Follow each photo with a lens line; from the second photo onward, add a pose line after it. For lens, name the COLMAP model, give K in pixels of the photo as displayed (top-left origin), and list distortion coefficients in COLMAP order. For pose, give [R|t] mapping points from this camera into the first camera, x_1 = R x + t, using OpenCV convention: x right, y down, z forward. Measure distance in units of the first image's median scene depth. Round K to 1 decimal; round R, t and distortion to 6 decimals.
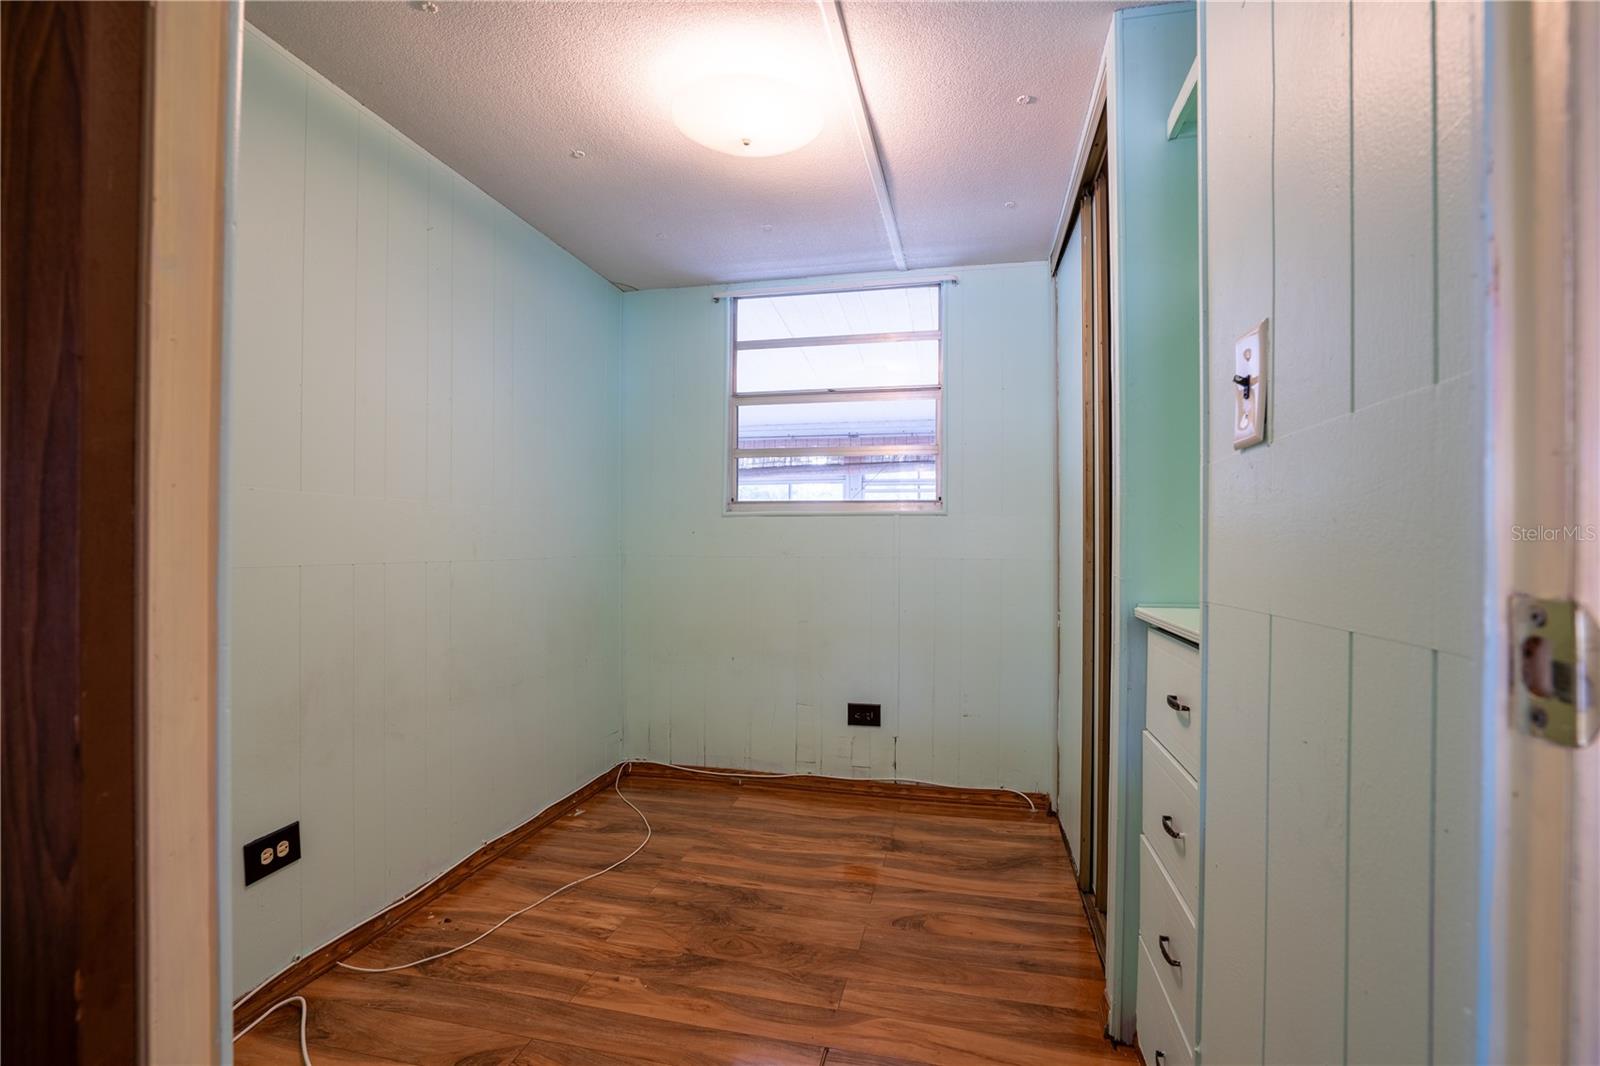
lens RADIAL K [[743.8, 0, 798.5], [0, 743.8, 536.5], [0, 0, 1]] dist [-0.057179, 0.020734]
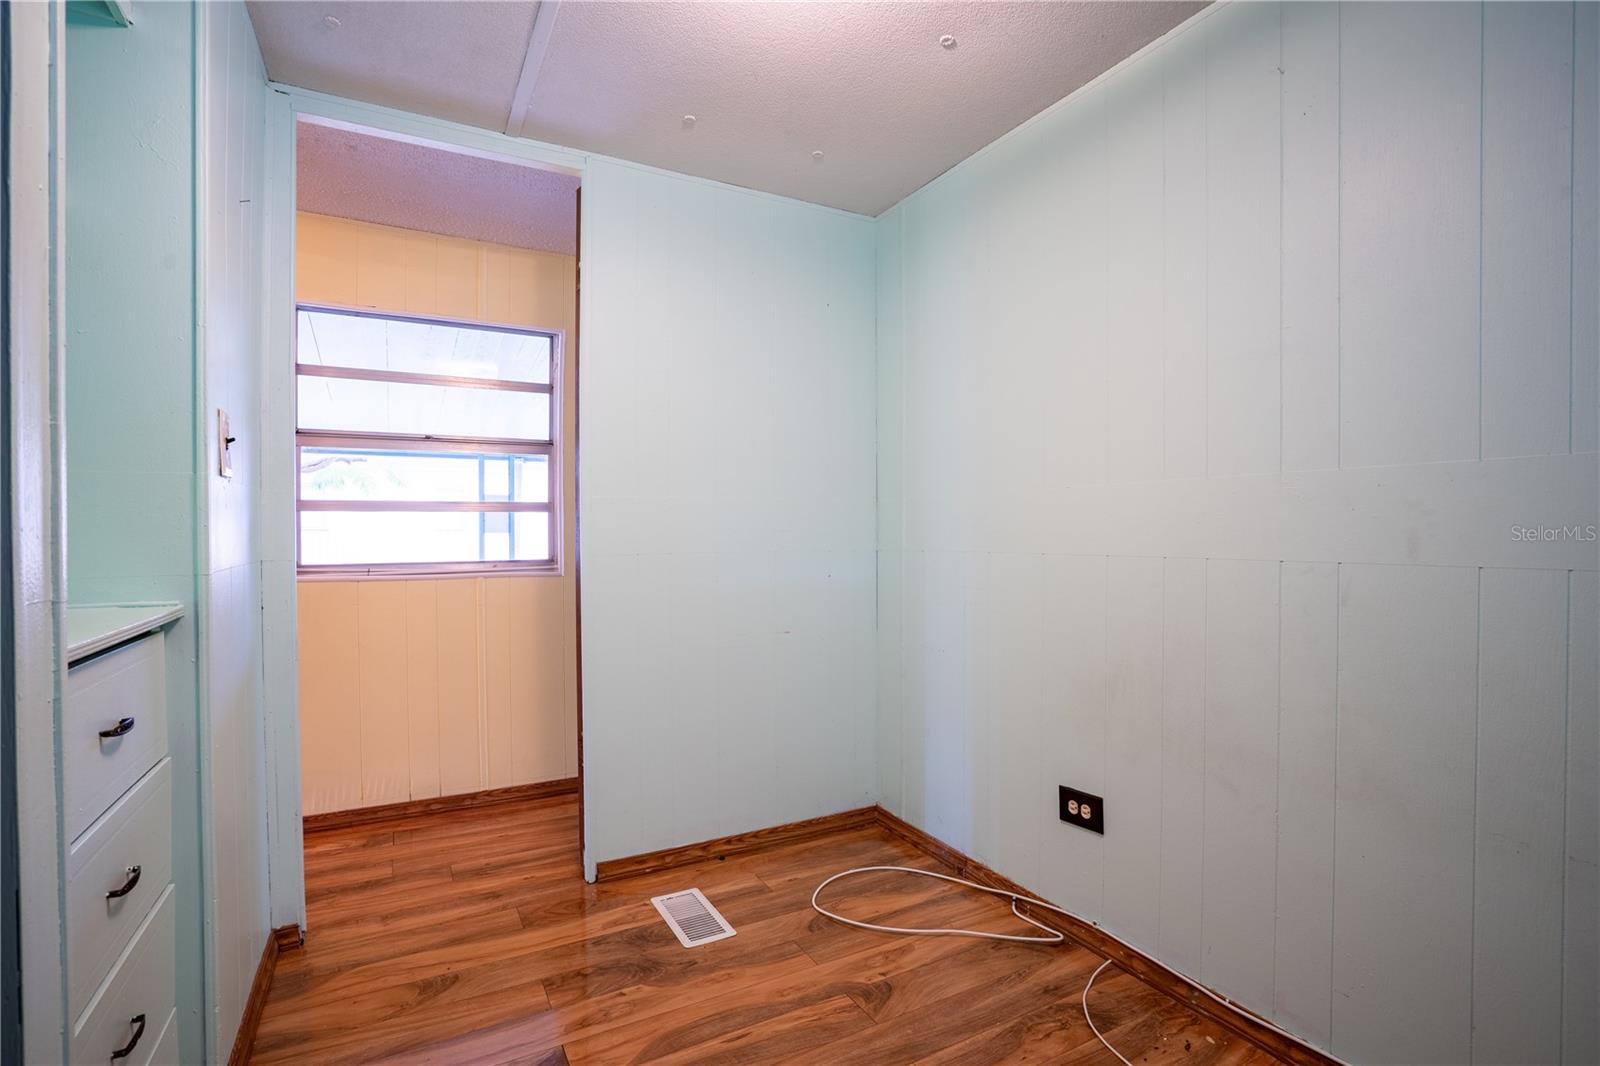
lens RADIAL K [[743.8, 0, 798.1], [0, 743.8, 541.6], [0, 0, 1]] dist [-0.057179, 0.020734]
pose [[-0.746819, 0.001454, -0.665025, 0.350432], [0.002391, 0.999997, -0.000499, 0.021378], [0.665023, -0.001963, -0.746821, 1.527886]]
